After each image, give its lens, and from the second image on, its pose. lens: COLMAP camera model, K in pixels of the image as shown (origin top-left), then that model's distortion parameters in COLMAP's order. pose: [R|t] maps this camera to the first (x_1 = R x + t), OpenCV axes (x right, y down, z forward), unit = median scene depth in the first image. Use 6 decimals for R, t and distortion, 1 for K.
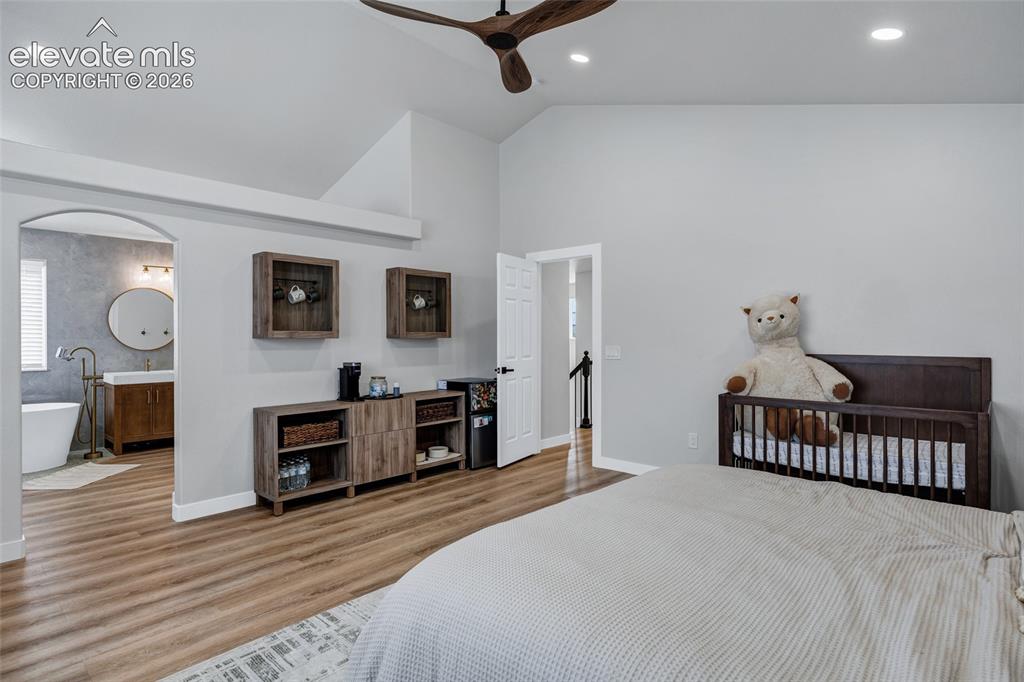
lens RADIAL K [[536.4, 0, 510.7], [0, 536.4, 338.5], [0, 0, 1]] dist [-0.006845, 0.000017]
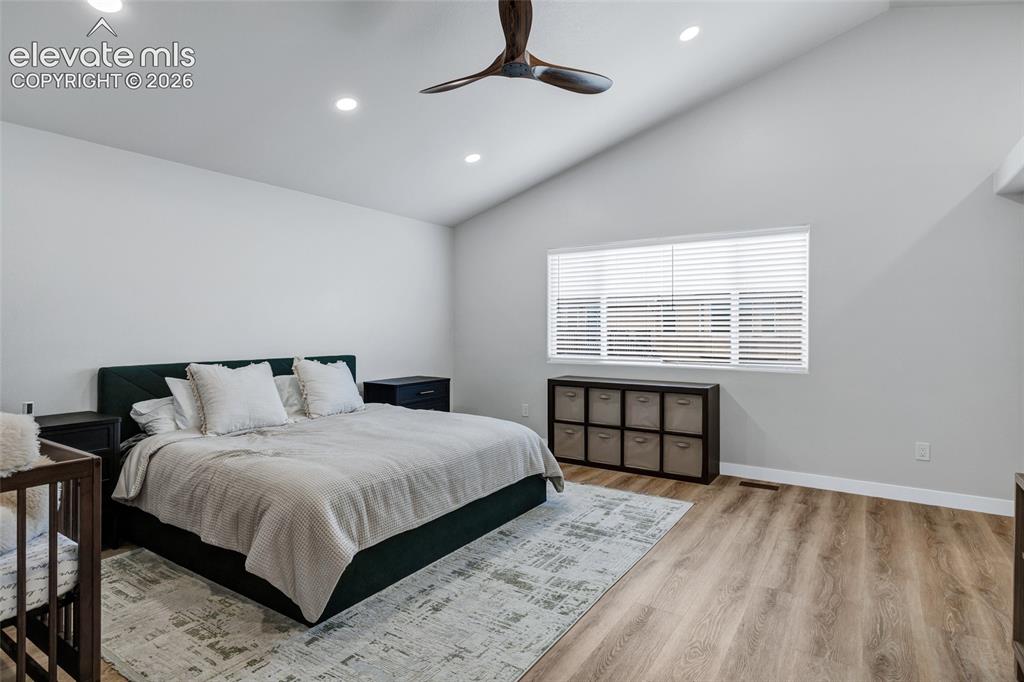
lens RADIAL K [[536.4, 0, 513.4], [0, 536.4, 337.1], [0, 0, 1]] dist [-0.006845, 0.000017]
pose [[-0.988499, 0.006480, -0.151085, 0.145052], [0.005431, 0.999958, 0.007353, 0.009354], [0.151127, 0.006448, -0.988493, 1.933641]]
